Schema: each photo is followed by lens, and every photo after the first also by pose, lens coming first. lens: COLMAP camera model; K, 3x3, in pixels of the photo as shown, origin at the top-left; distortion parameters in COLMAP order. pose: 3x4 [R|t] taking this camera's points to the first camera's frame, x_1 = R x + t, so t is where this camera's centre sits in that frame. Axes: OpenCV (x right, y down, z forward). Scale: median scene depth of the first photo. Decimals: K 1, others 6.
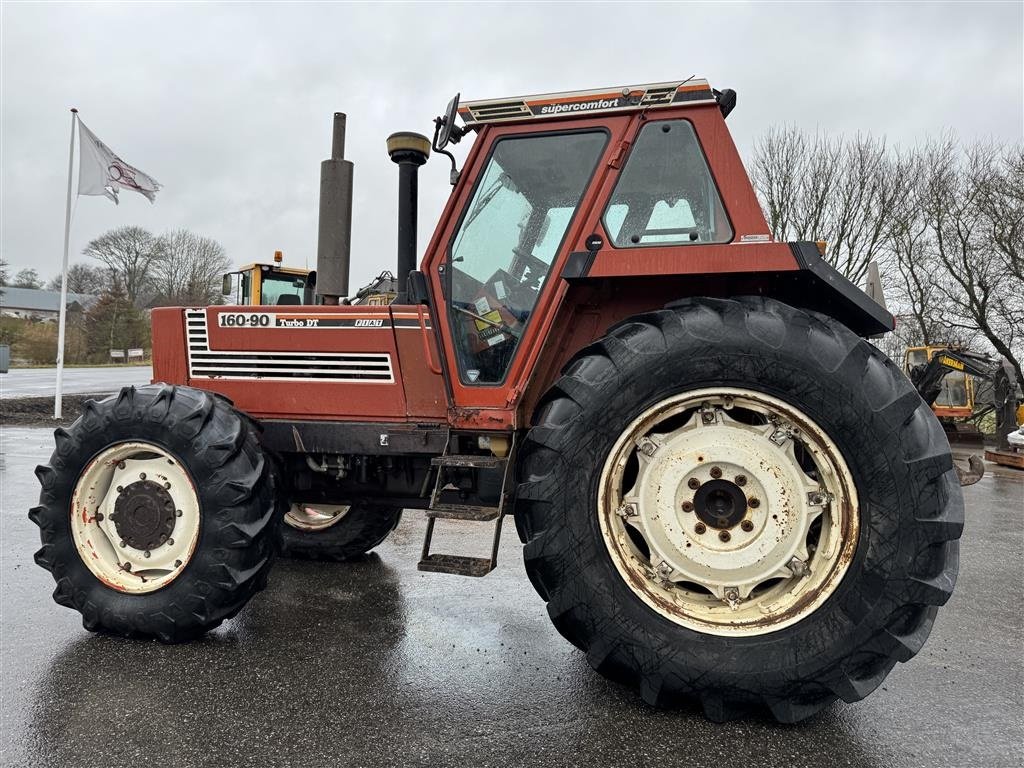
lens RADIAL K [[708.5, 0, 512.0], [0, 708.5, 384.0], [0, 0, 1]] dist [0.125113, -0.204473]
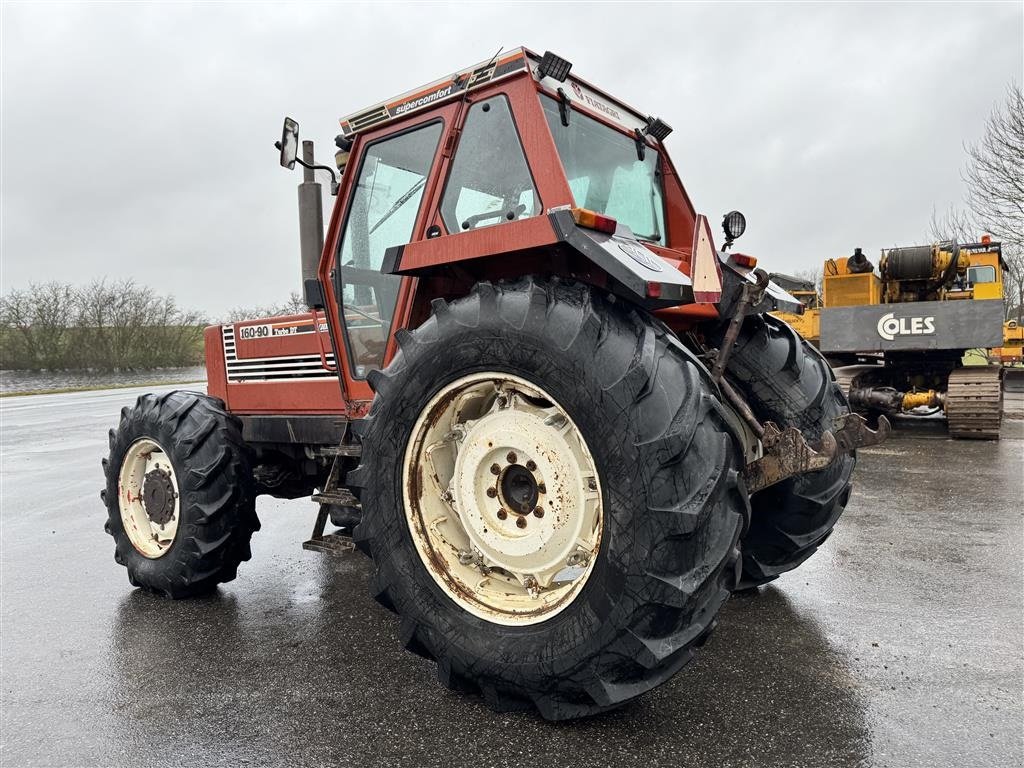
lens RADIAL K [[708.5, 0, 512.0], [0, 708.5, 384.0], [0, 0, 1]] dist [0.125113, -0.204473]
pose [[0.918438, -0.052654, -0.392044, 0.606869], [0.063320, 0.997891, 0.014315, 0.008047], [0.390464, -0.037971, 0.919835, 0.100259]]
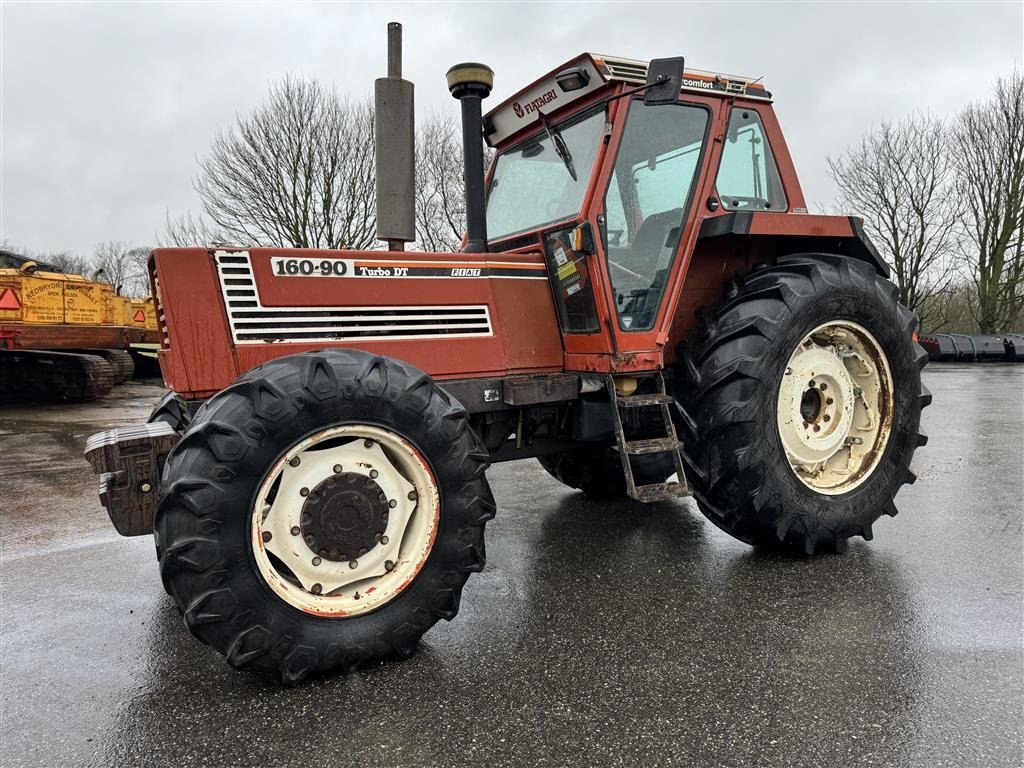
lens RADIAL K [[705.2, 0, 500.5], [0, 705.2, 388.8], [0, 0, 1]] dist [0.125043, -0.201130]
pose [[0.739713, -0.101997, 0.665148, -0.969766], [0.051250, 0.994114, 0.095448, -0.025096], [-0.670968, -0.036515, 0.740586, 0.344705]]
